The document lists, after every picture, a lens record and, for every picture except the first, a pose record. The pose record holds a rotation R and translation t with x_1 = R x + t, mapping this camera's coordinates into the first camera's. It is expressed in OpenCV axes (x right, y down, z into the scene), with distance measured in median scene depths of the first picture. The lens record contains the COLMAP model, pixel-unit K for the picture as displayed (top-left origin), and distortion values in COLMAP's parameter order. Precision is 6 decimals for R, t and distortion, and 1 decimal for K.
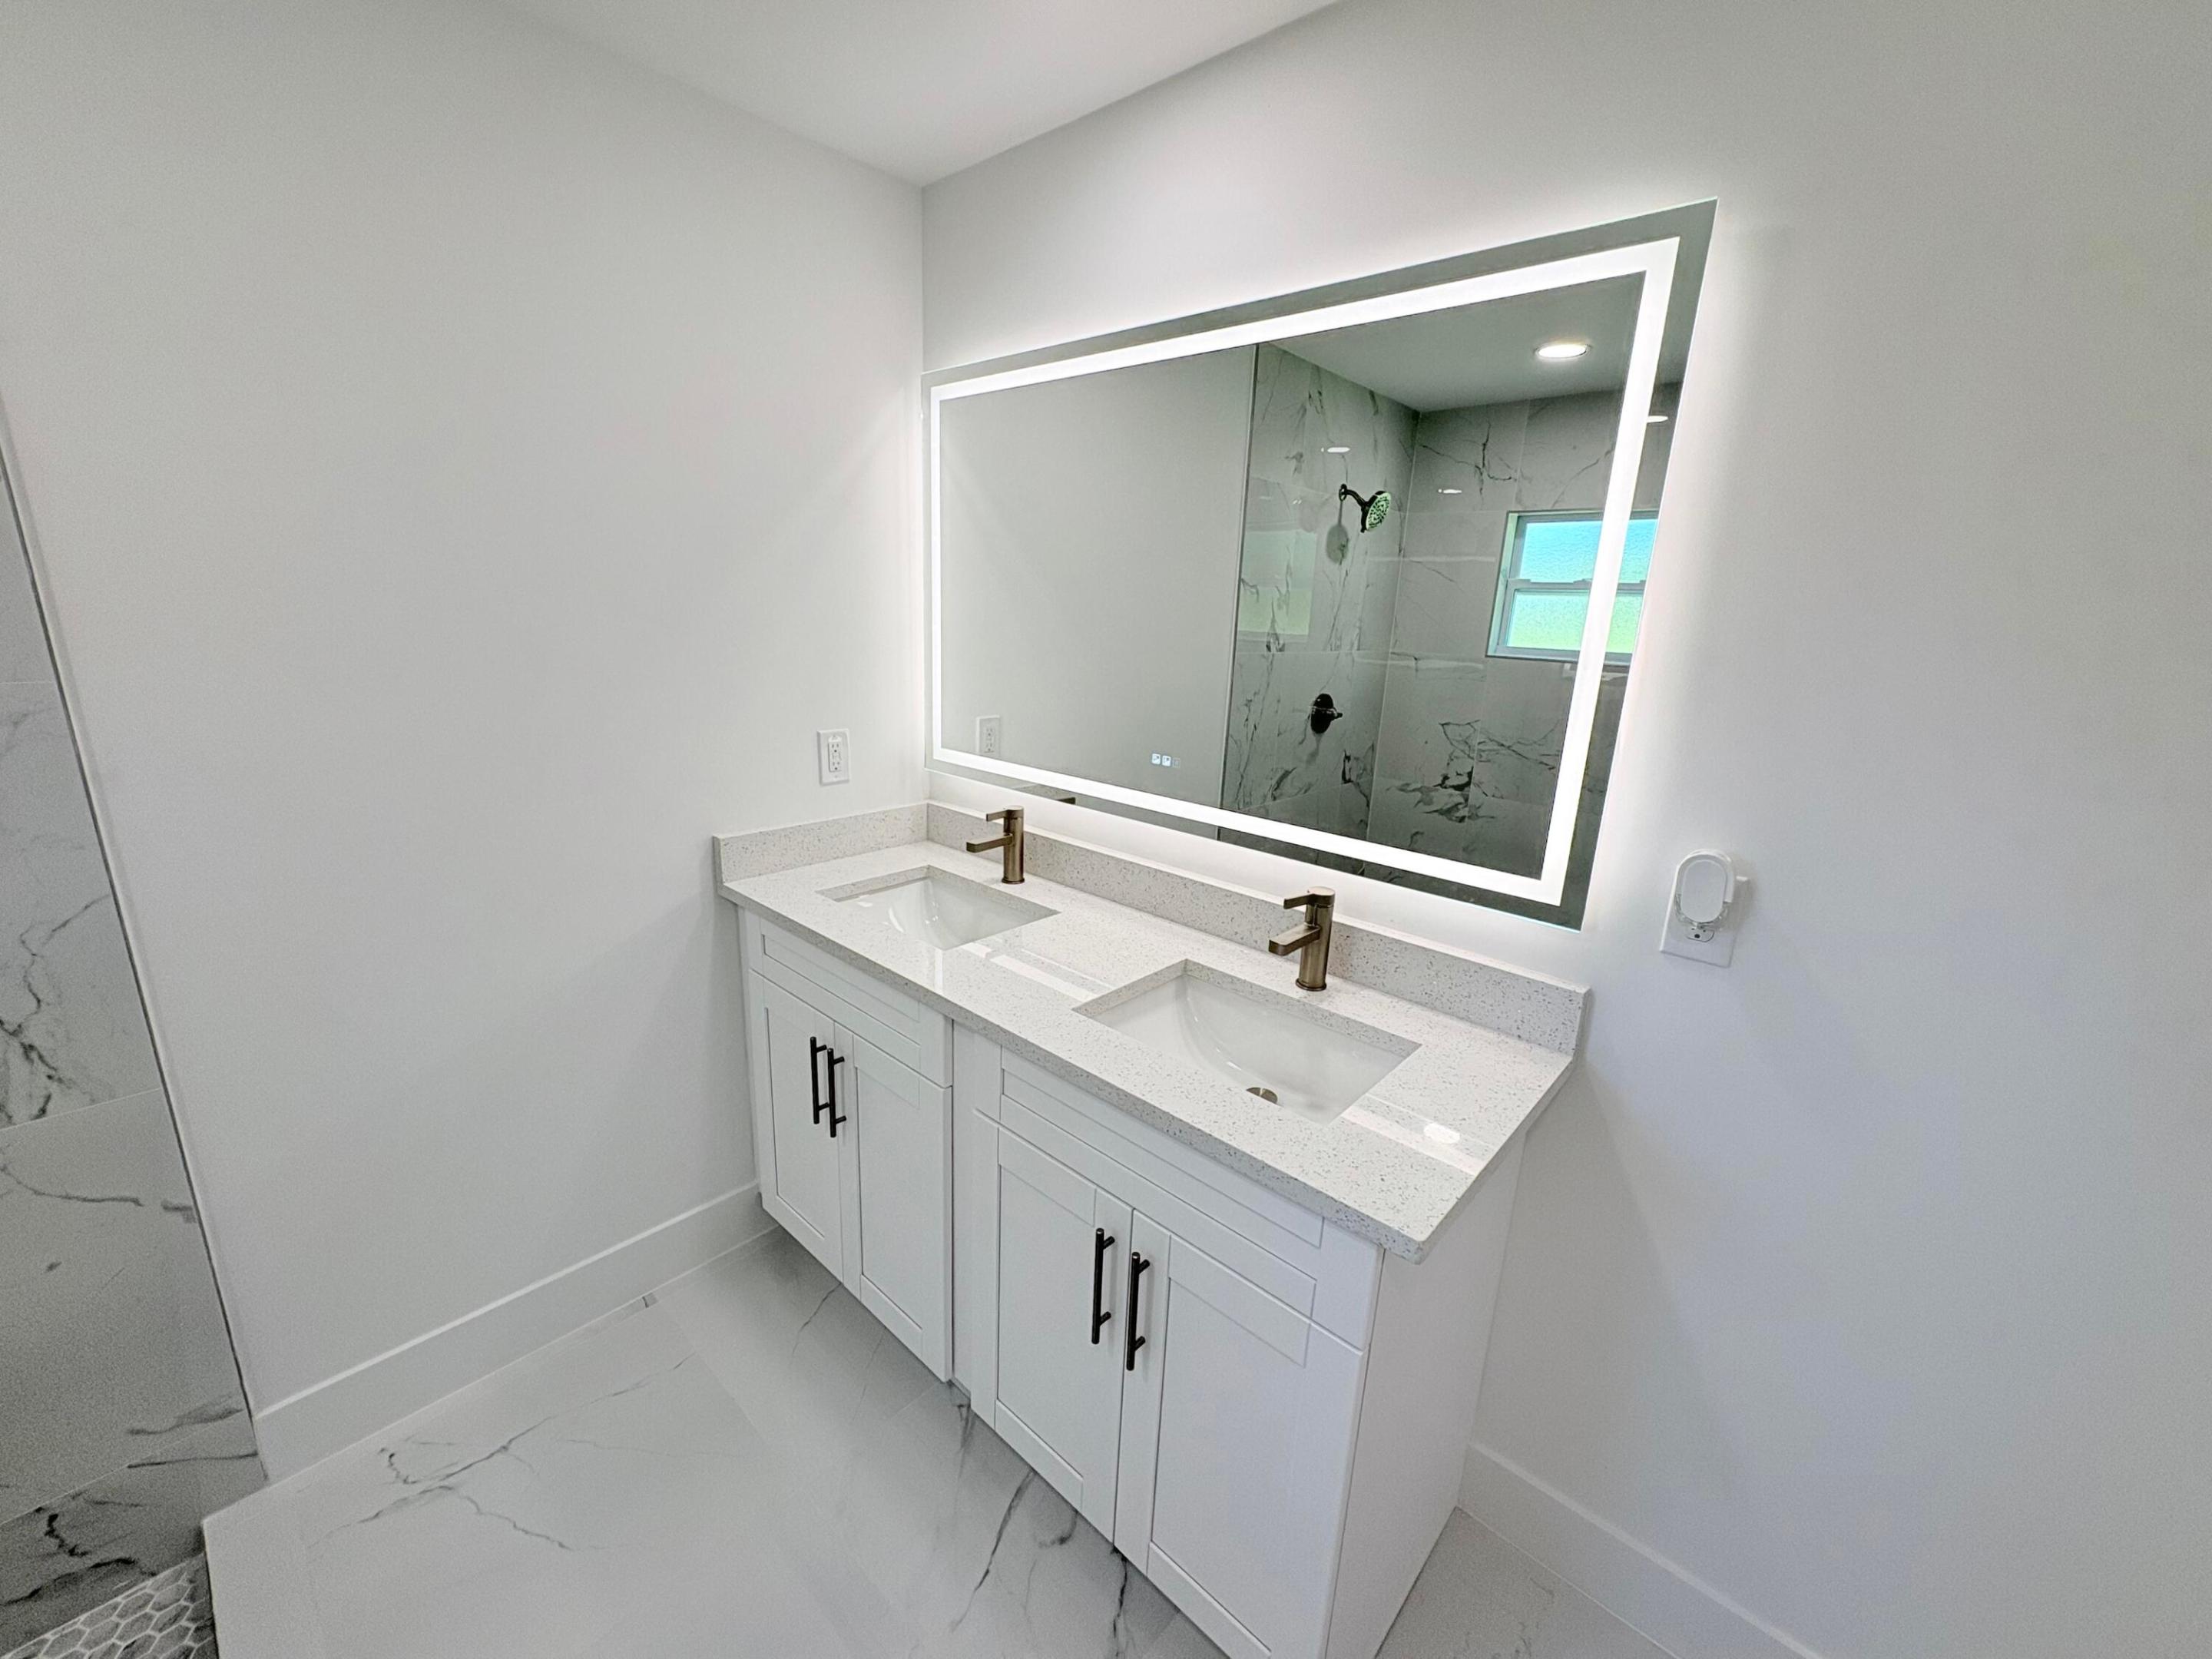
lens RADIAL K [[877.9, 0, 1106.6], [0, 877.9, 827.7], [0, 0, 1]] dist [0.000500, -0.000058]
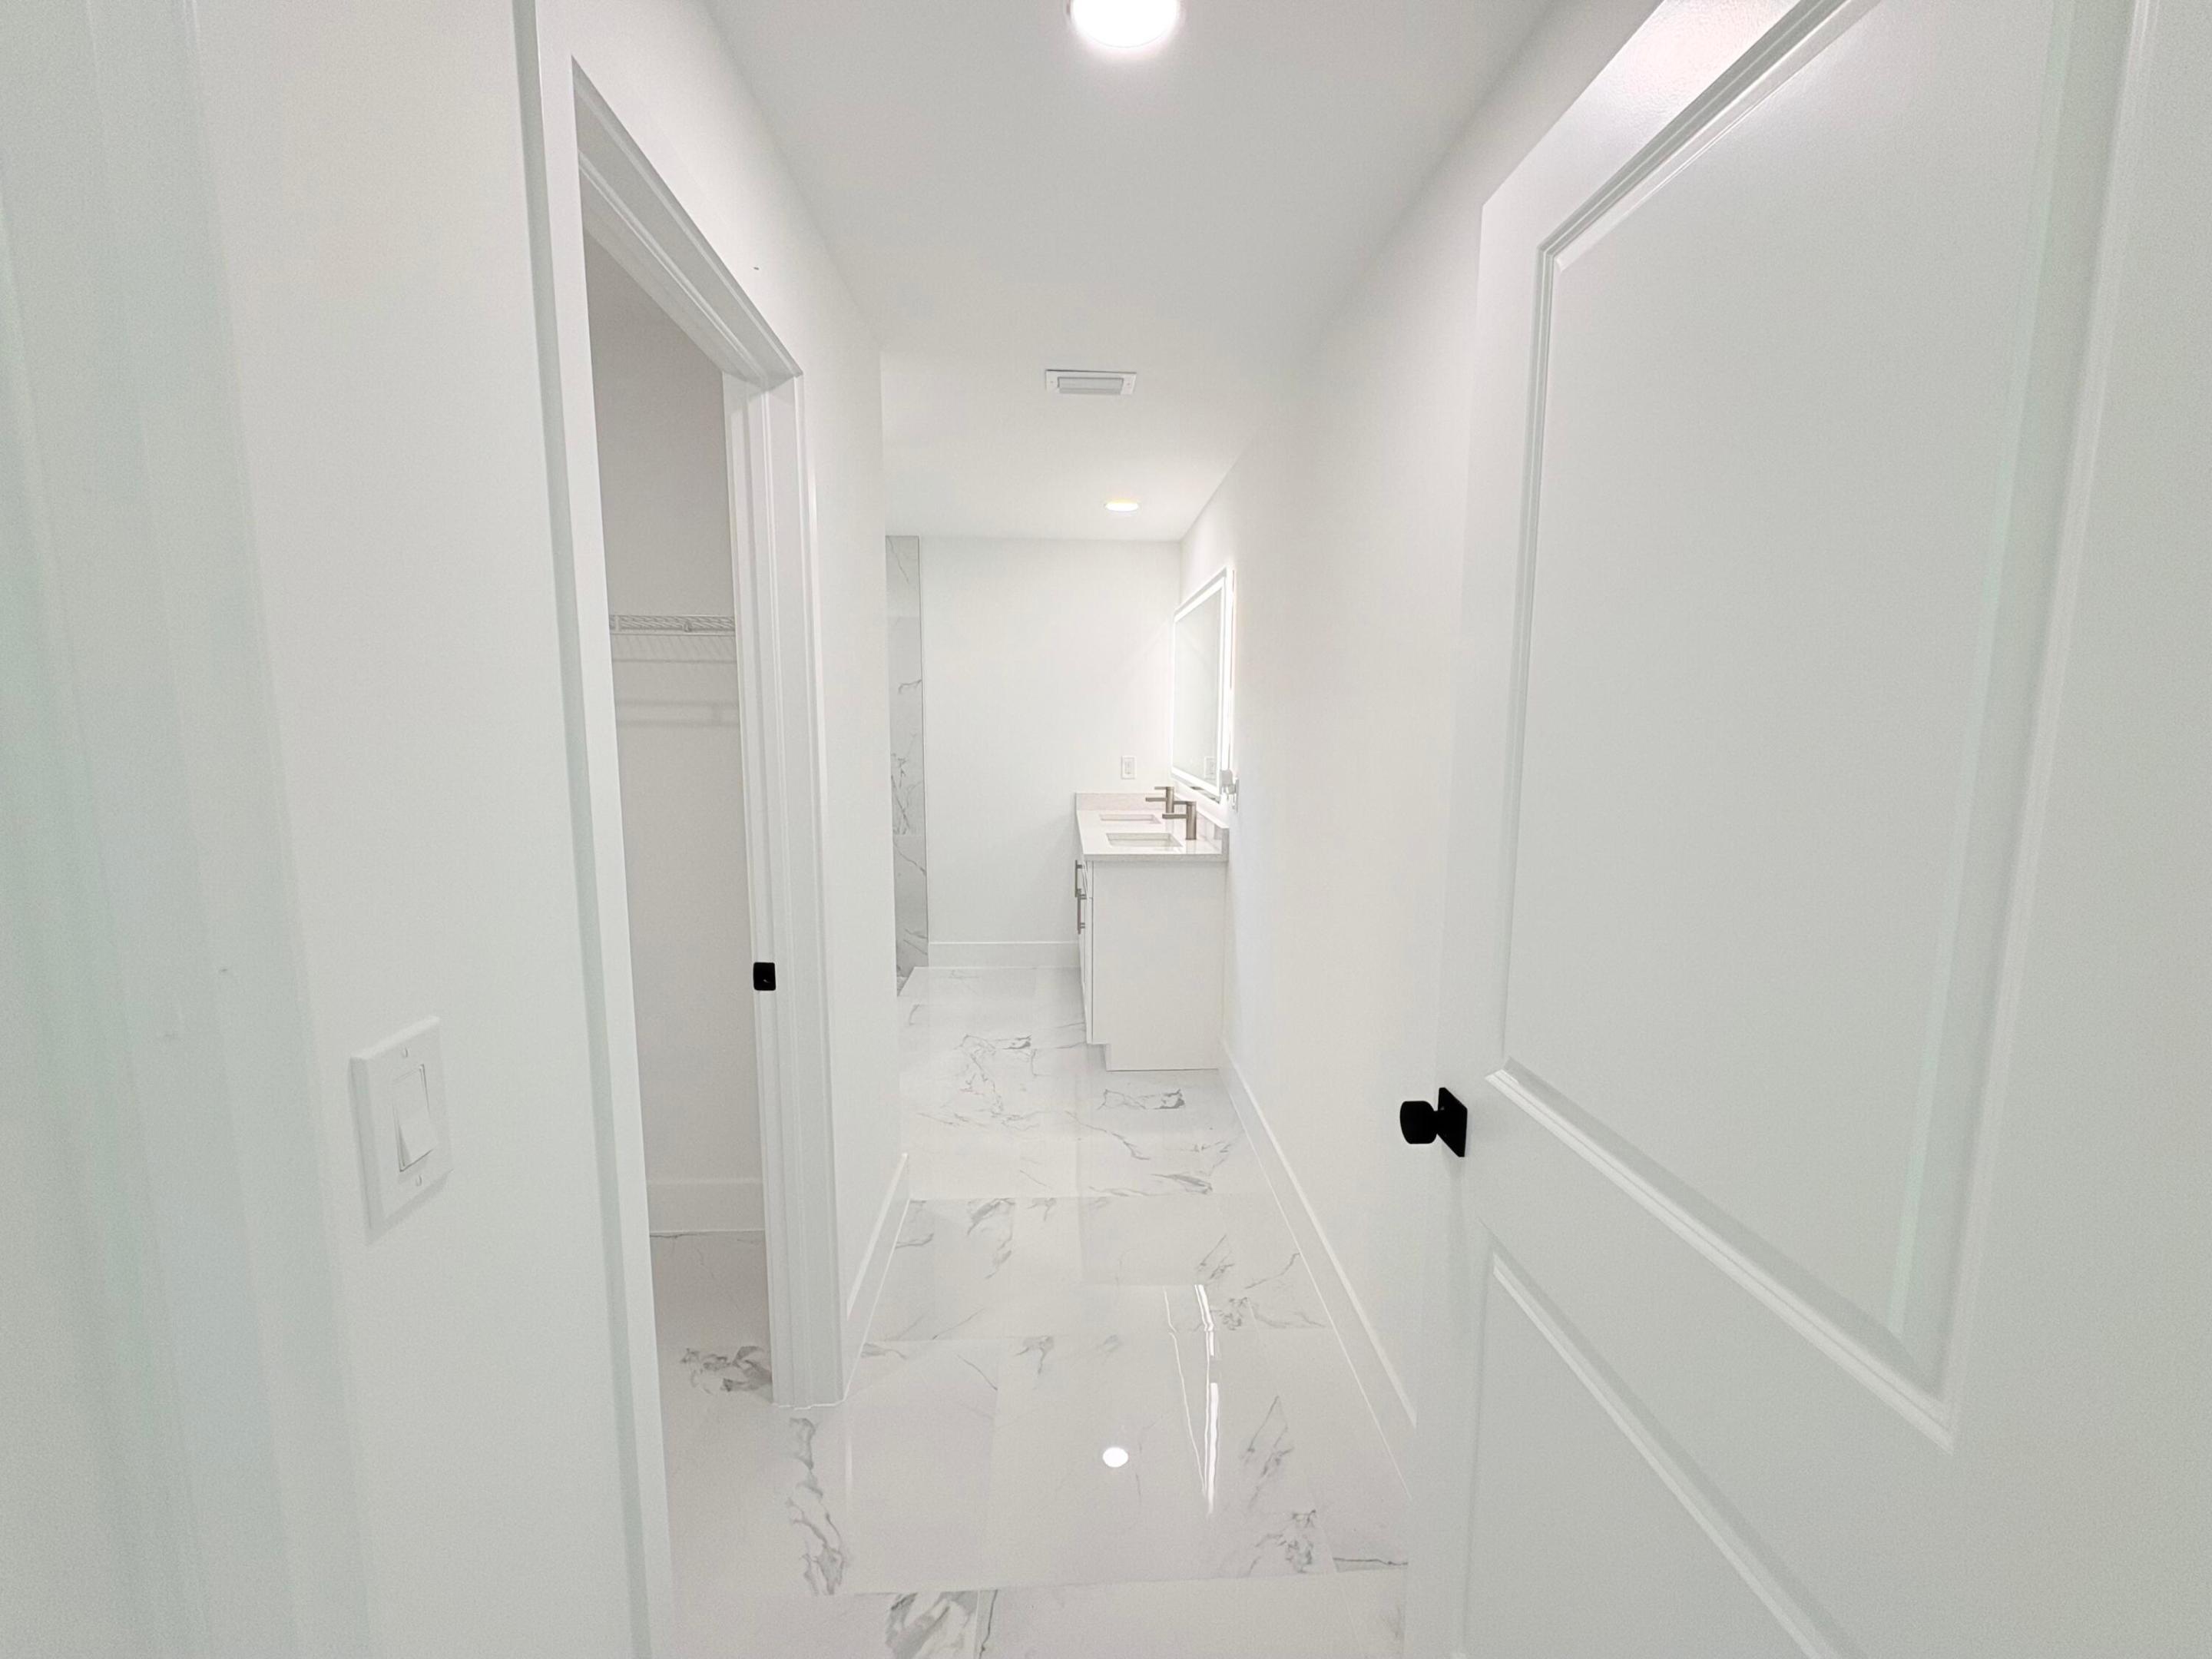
lens RADIAL K [[877.9, 0, 1106.6], [0, 877.9, 827.7], [0, 0, 1]] dist [0.000500, -0.000058]
pose [[0.715529, 0.055751, -0.696354, 1.434168], [-0.155633, 0.984480, -0.081100, 0.310616], [0.681026, 0.166405, 0.713101, -0.787821]]
